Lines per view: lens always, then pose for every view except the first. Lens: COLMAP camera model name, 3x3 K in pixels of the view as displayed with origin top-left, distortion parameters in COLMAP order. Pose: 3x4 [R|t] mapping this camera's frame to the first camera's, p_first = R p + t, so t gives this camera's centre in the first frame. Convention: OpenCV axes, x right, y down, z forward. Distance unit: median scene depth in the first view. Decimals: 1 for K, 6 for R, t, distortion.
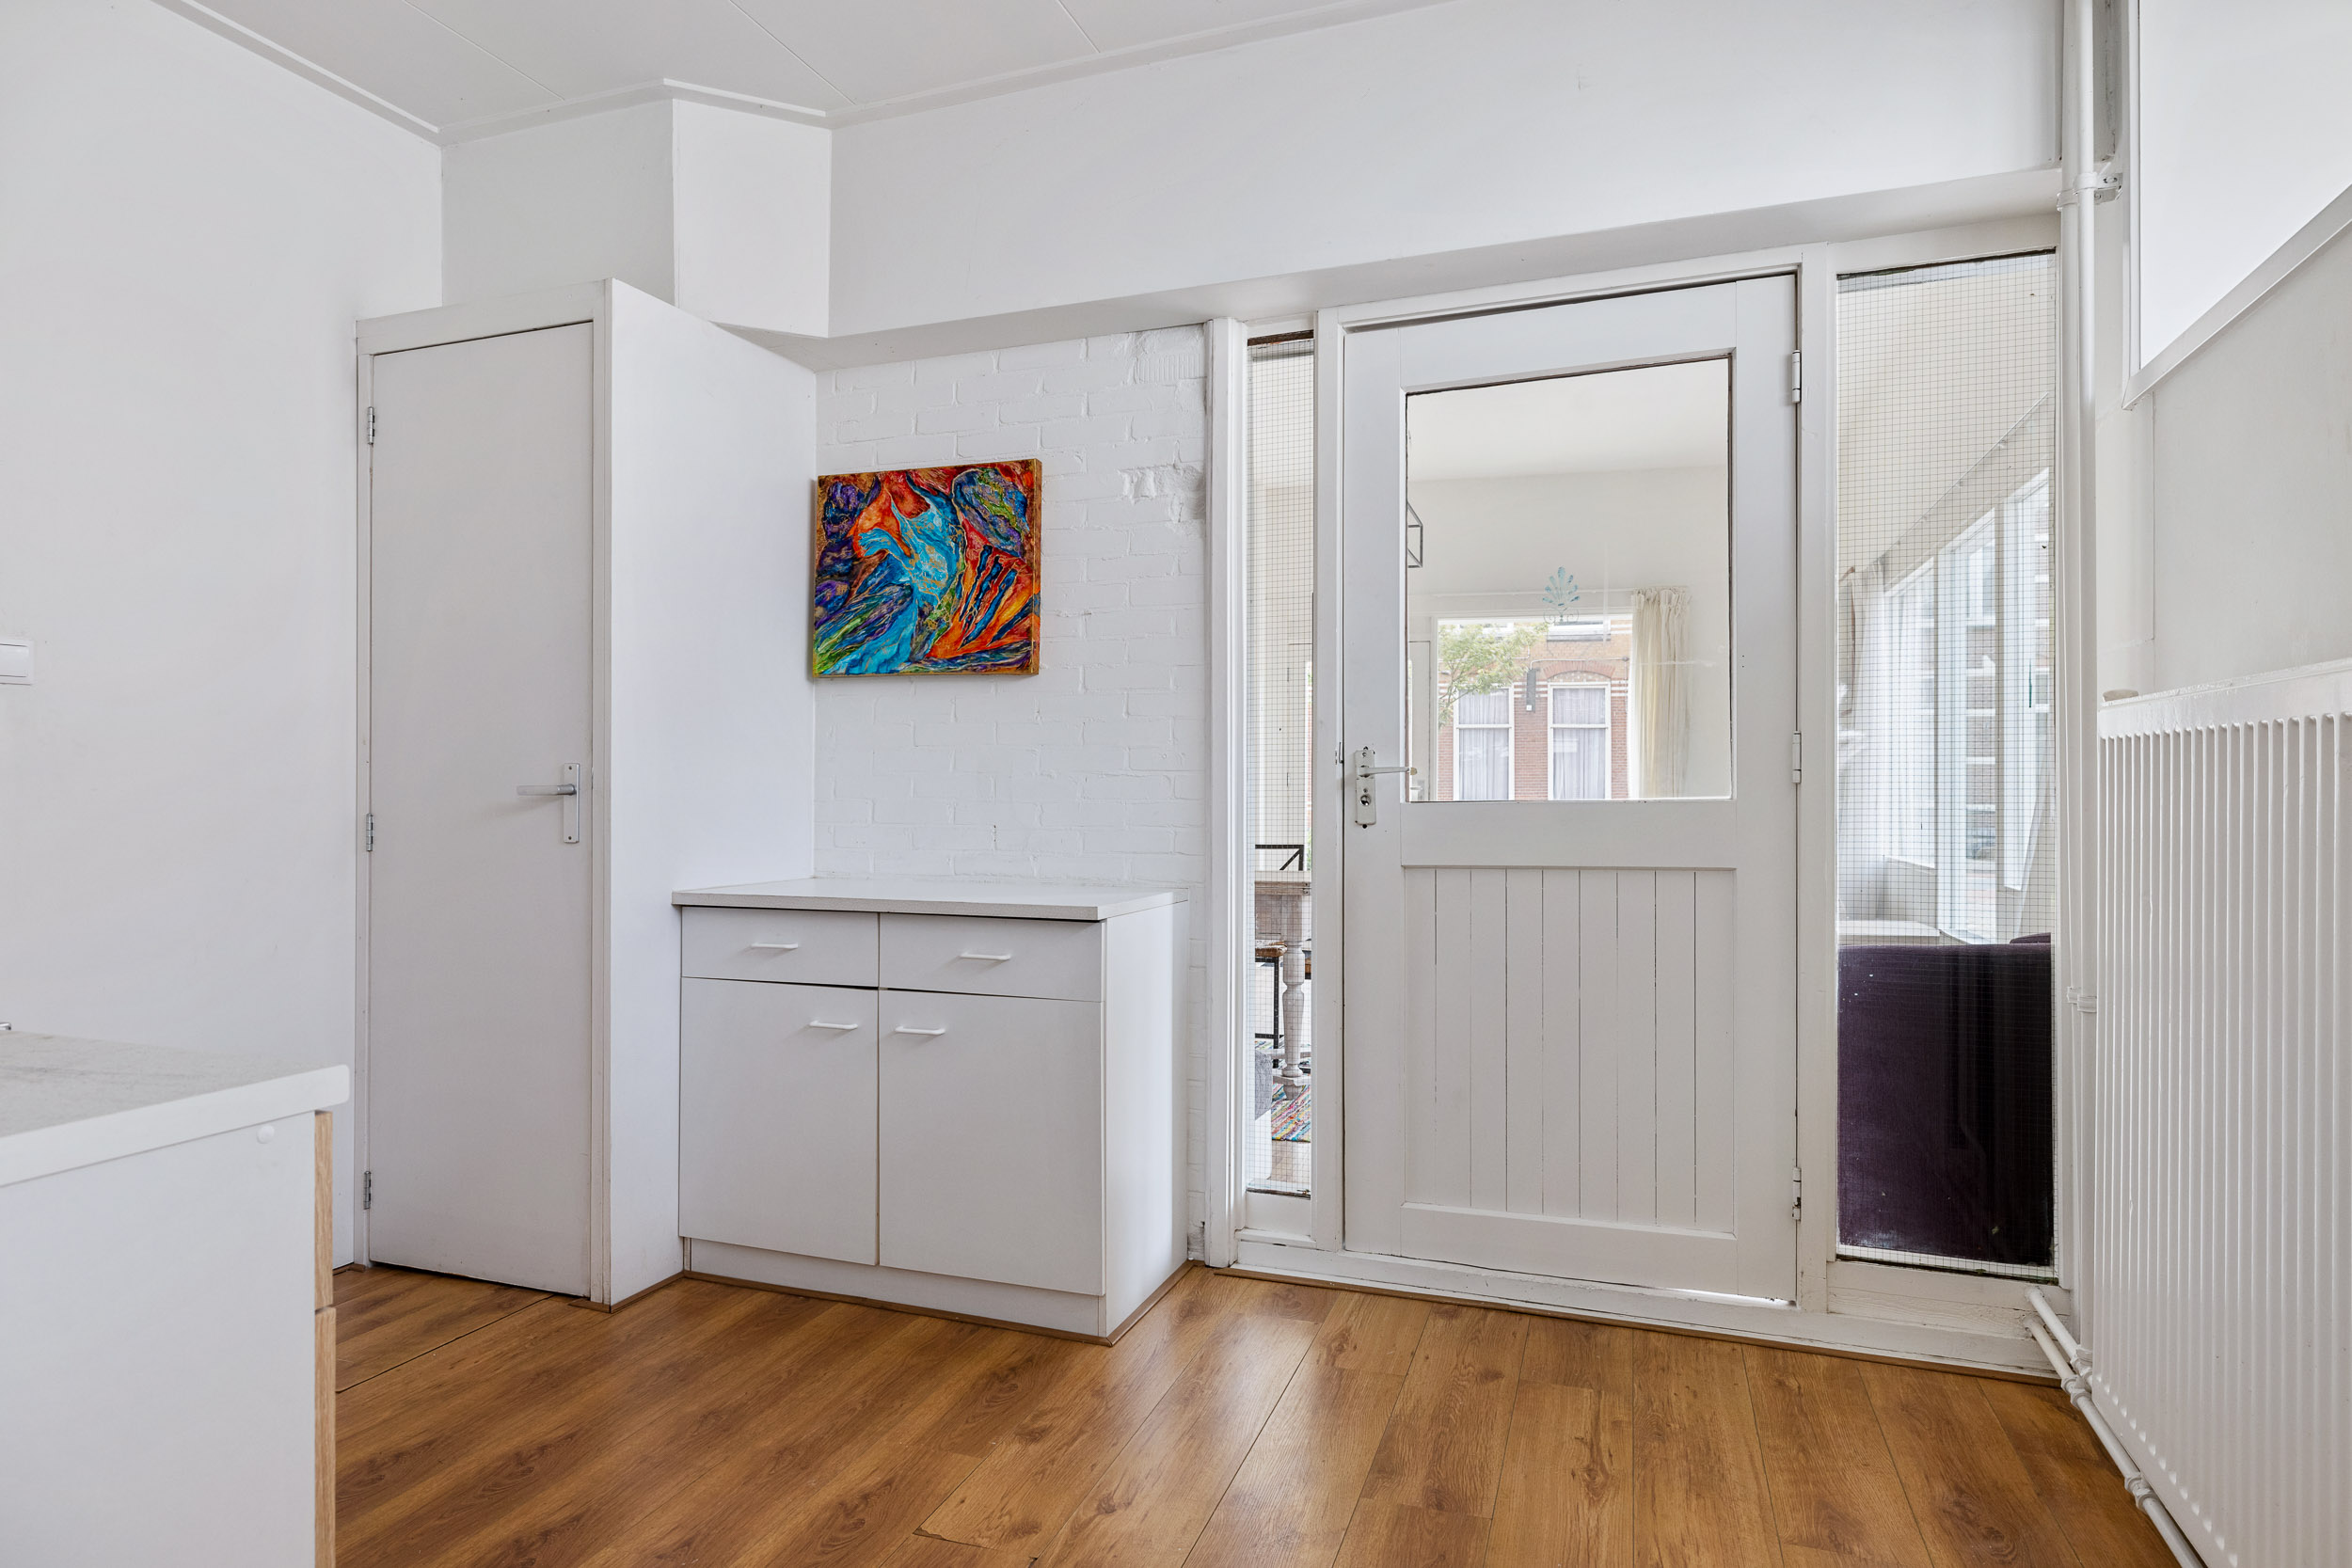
lens RADIAL K [[1347.9, 0, 1171.4], [0, 1347.9, 783.6], [0, 0, 1]] dist [0.002711, -0.001604]
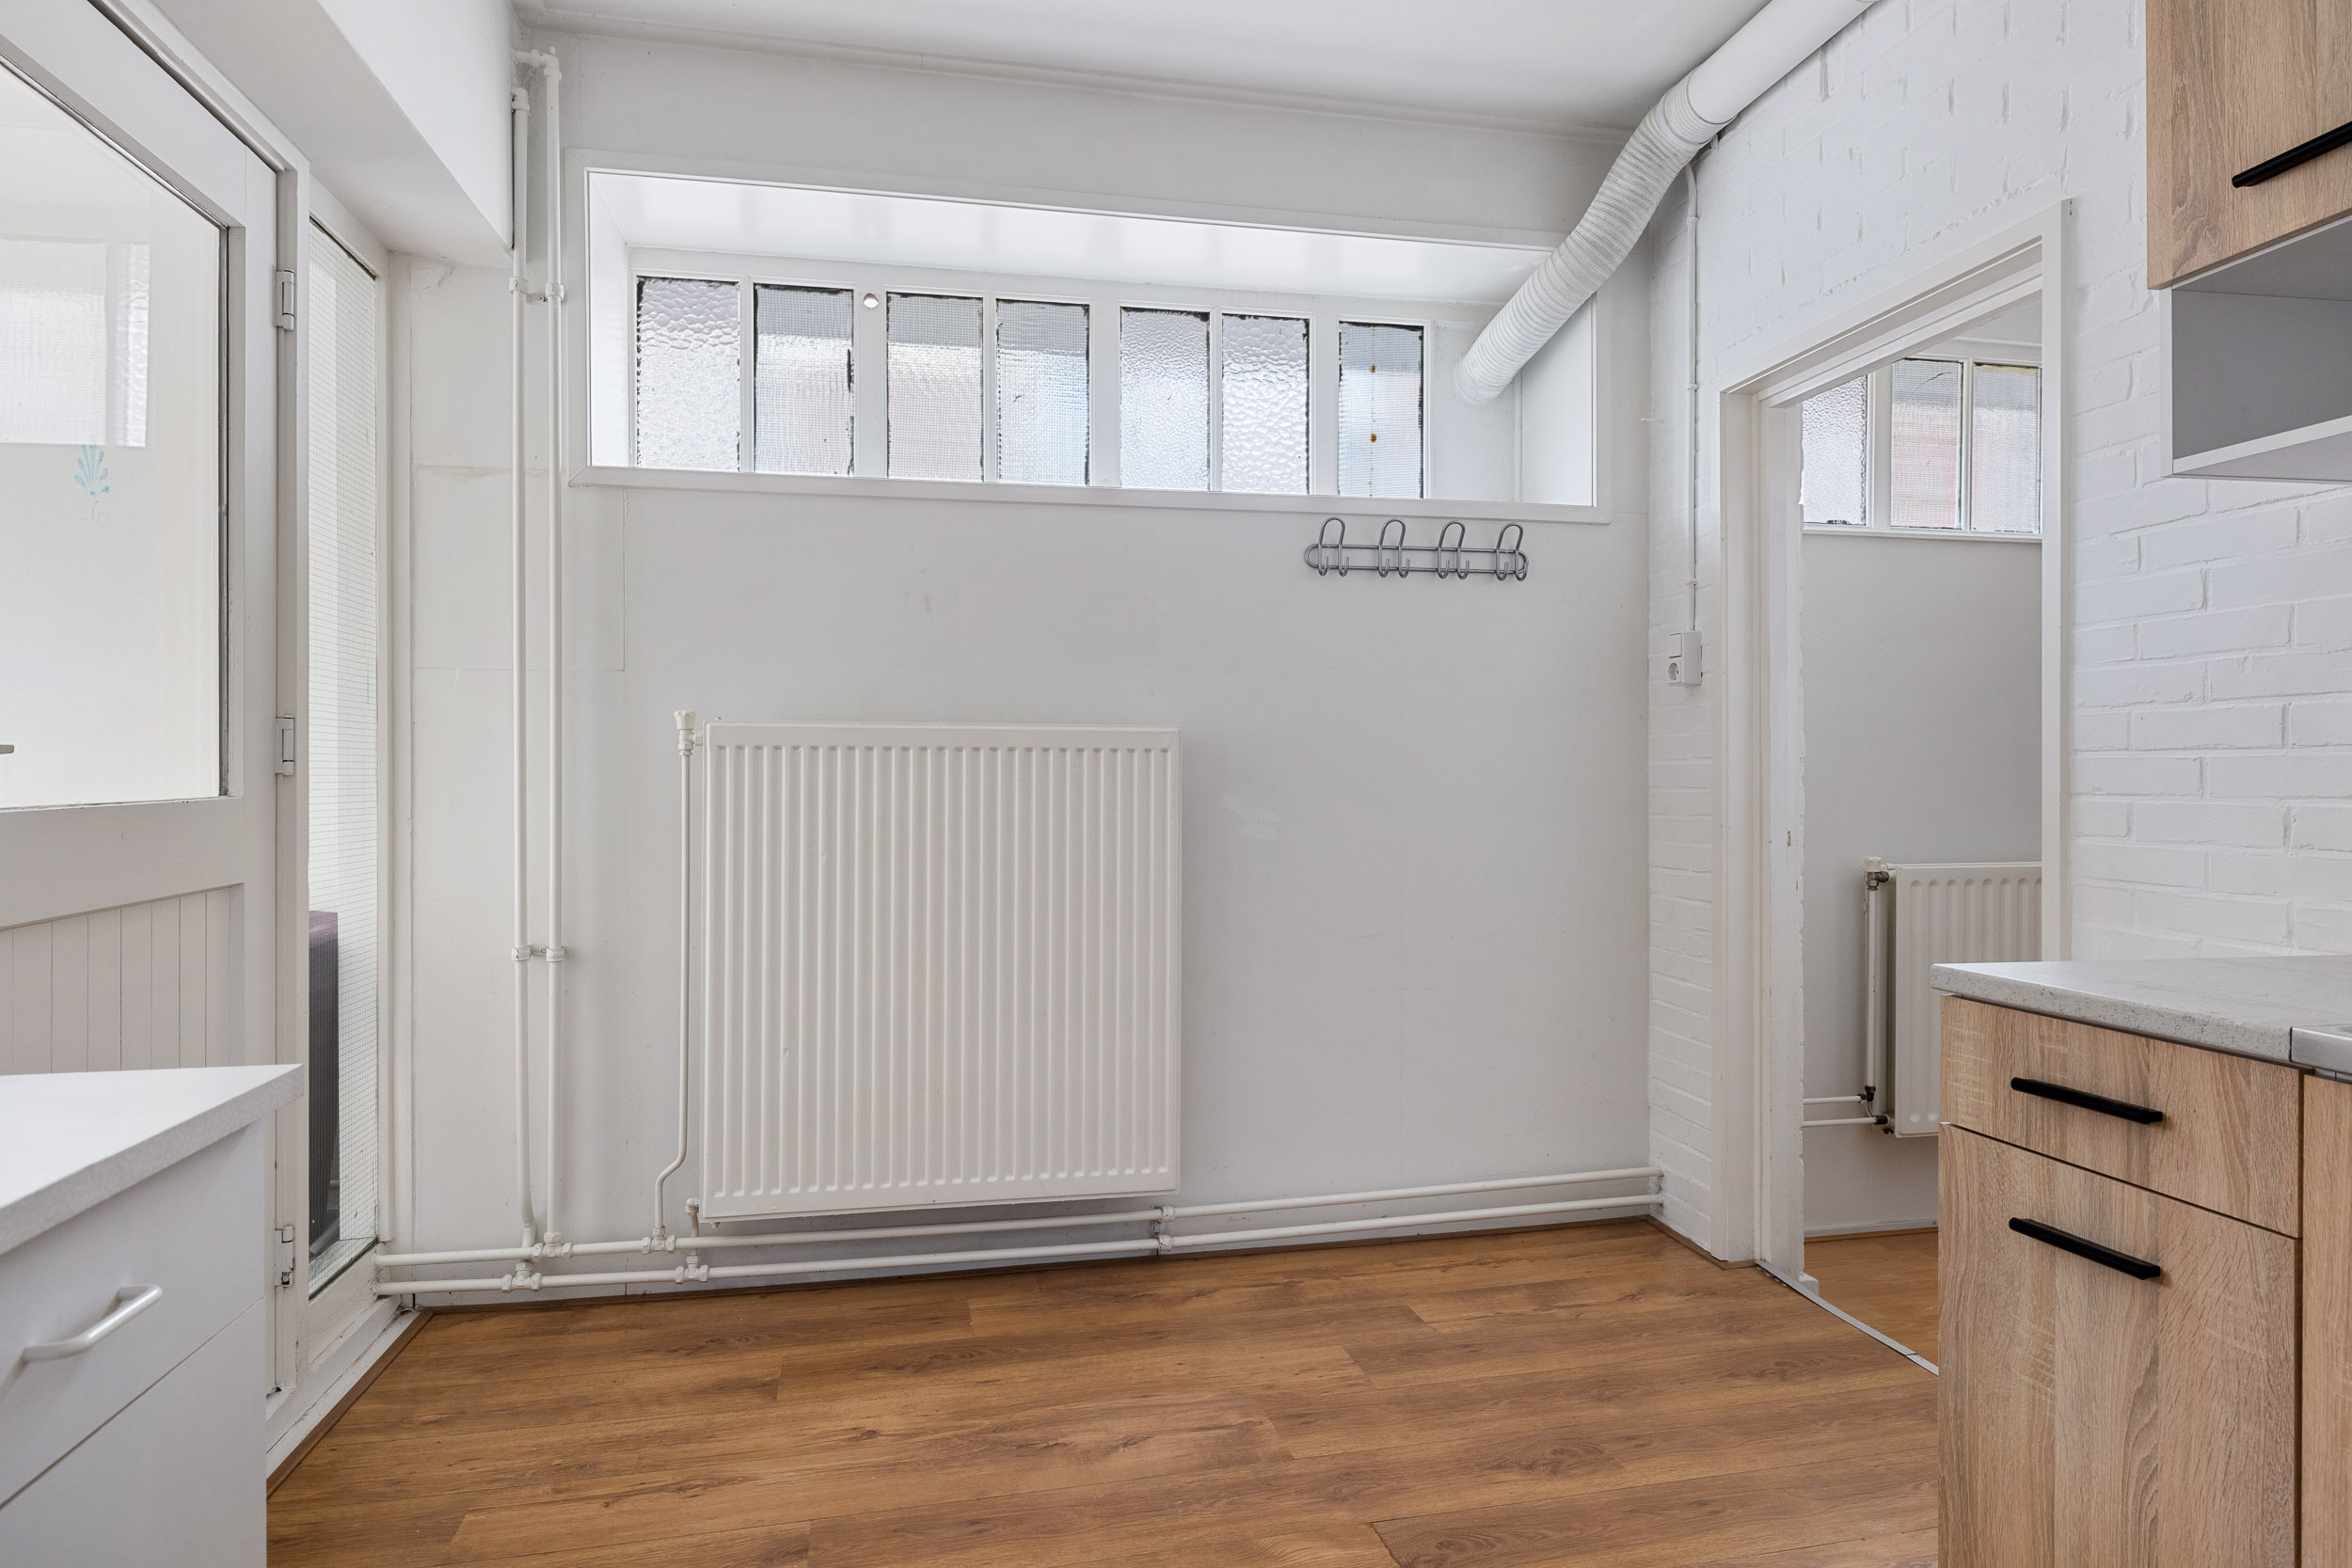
lens RADIAL K [[1347.9, 0, 1171.4], [0, 1347.9, 783.6], [0, 0, 1]] dist [0.002711, -0.001604]
pose [[-0.524728, -0.004587, 0.851257, -0.525554], [-0.001907, 0.999989, 0.004213, 0.000122], [-0.851268, 0.000588, -0.524731, 0.917780]]
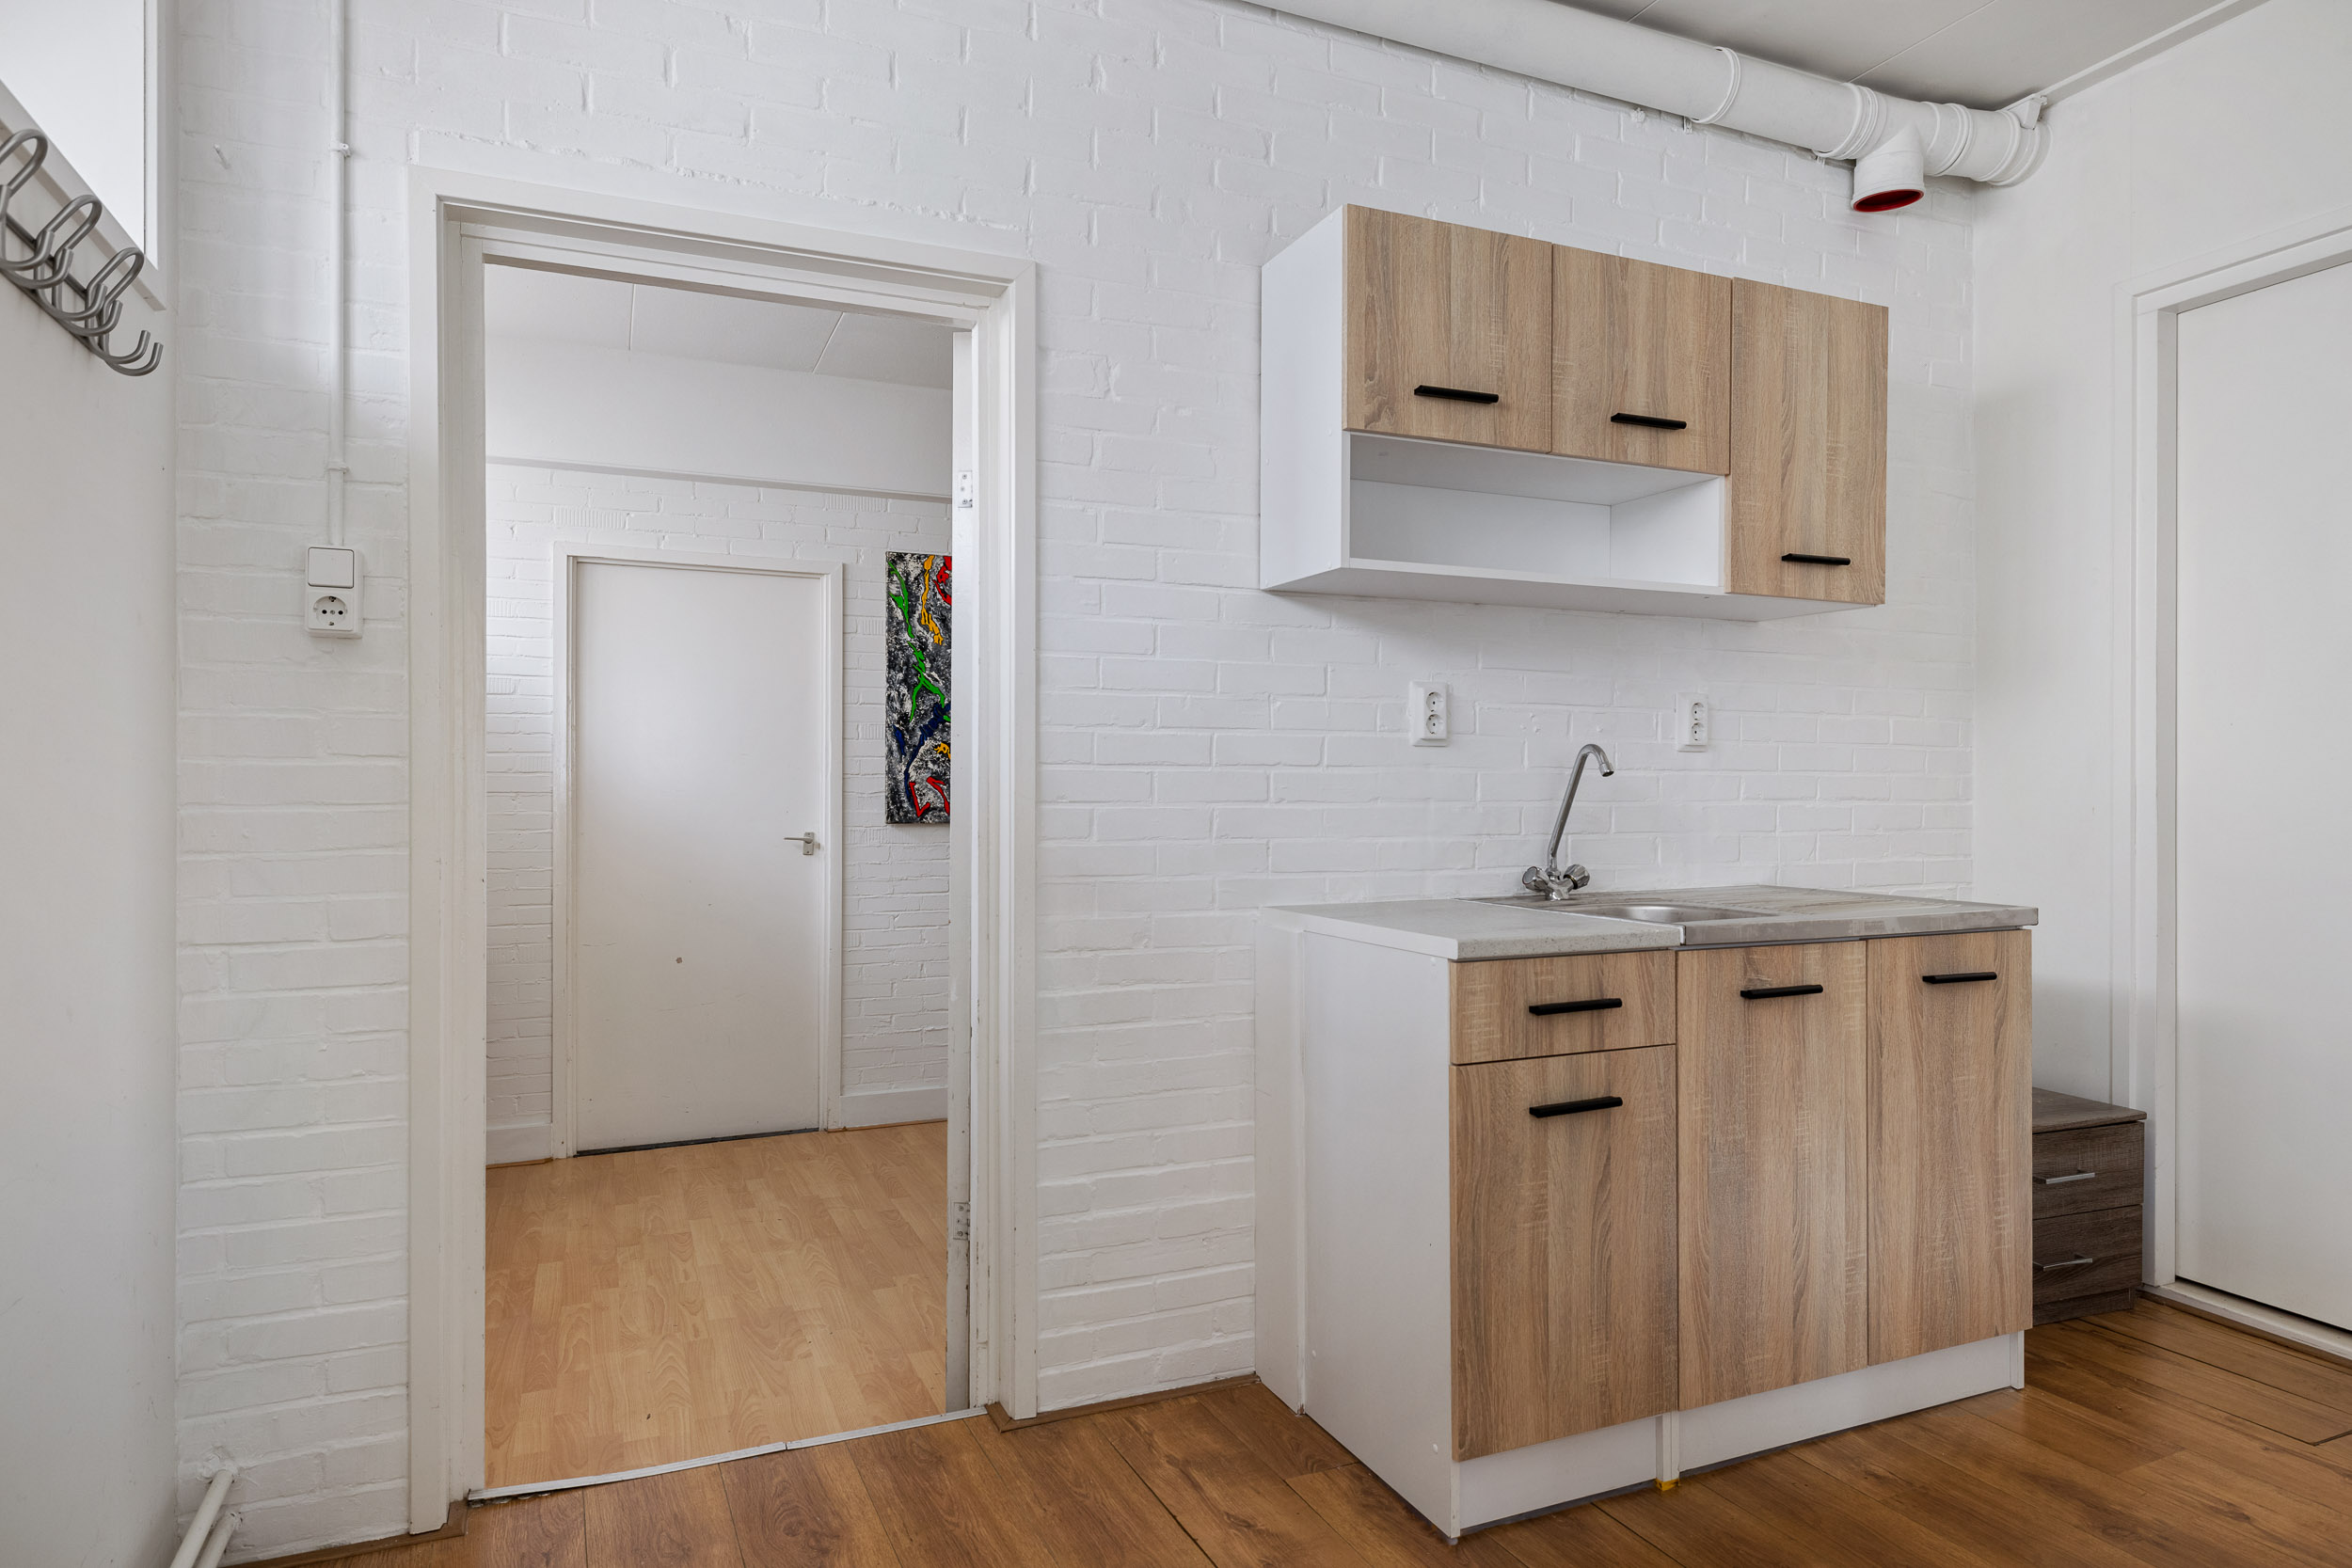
lens RADIAL K [[1347.9, 0, 1171.4], [0, 1347.9, 783.6], [0, 0, 1]] dist [0.002711, -0.001604]
pose [[-0.720133, -0.002535, -0.693831, 0.353297], [-0.000240, 0.999994, -0.003405, -0.000517], [0.693836, -0.002286, -0.720130, 0.753252]]
